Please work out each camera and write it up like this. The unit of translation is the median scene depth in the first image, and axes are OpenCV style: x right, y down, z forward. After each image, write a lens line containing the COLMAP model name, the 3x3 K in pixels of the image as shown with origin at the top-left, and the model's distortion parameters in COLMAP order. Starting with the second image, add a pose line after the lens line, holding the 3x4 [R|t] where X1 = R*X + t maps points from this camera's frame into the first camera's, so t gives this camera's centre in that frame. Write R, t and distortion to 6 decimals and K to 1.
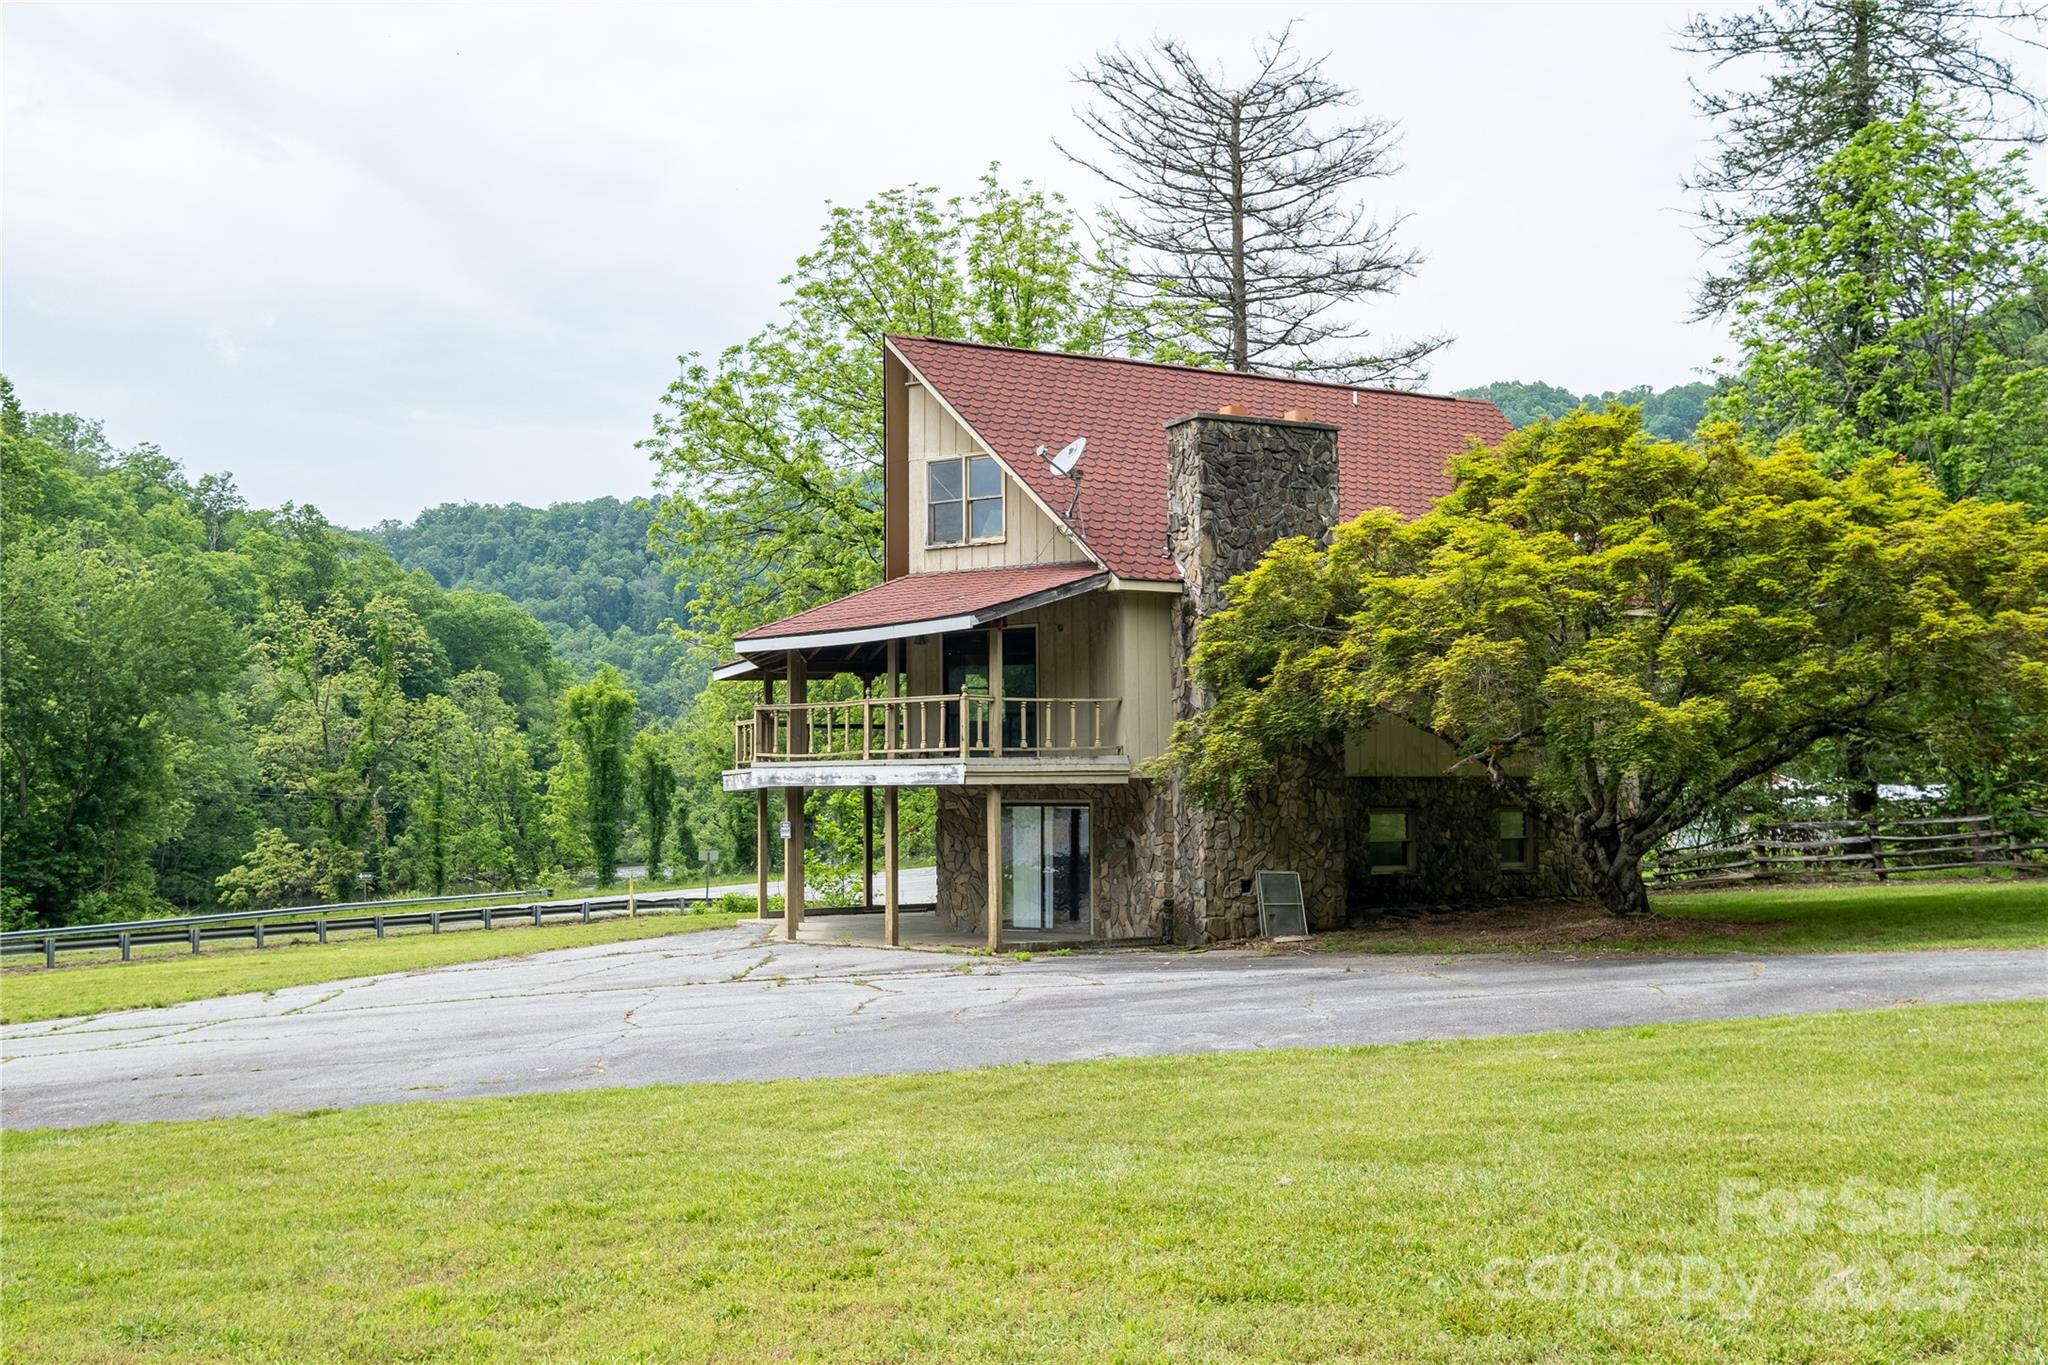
lens RADIAL K [[1841.1, 0, 1026.9], [0, 1841.1, 692.0], [0, 0, 1]] dist [-0.016982, 0.000789]
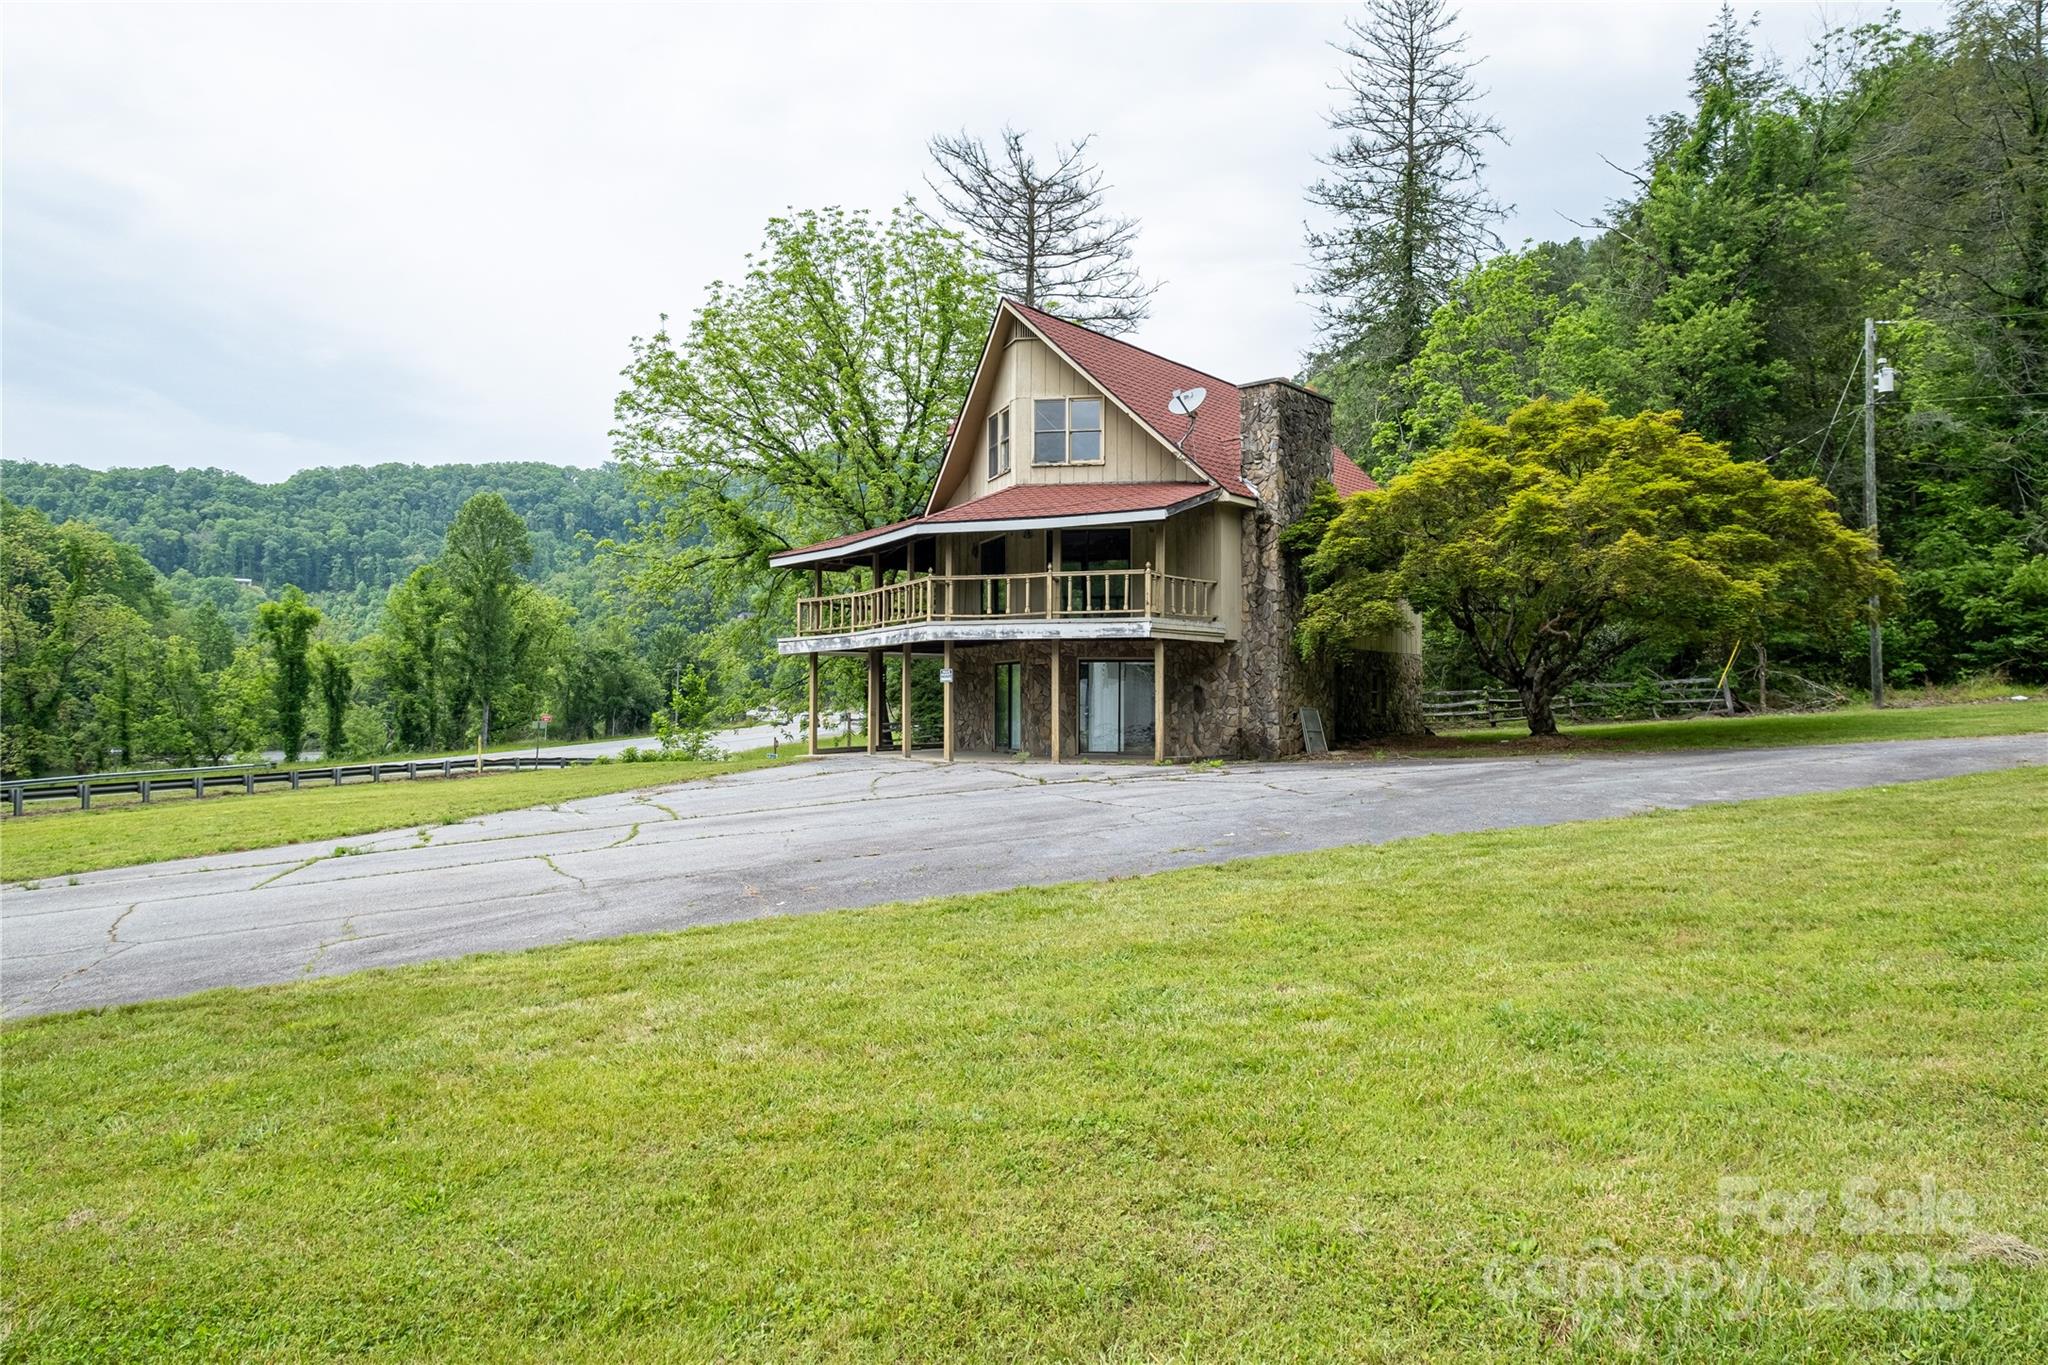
lens RADIAL K [[1220.3, 0, 1019.6], [0, 1220.3, 677.8], [0, 0, 1]] dist [-0.001160, 0.000273]
pose [[0.925231, 0.017539, 0.379000, -0.412702], [-0.029596, 0.999224, 0.026009, 0.053963], [-0.378249, -0.035281, 0.925031, 0.201687]]
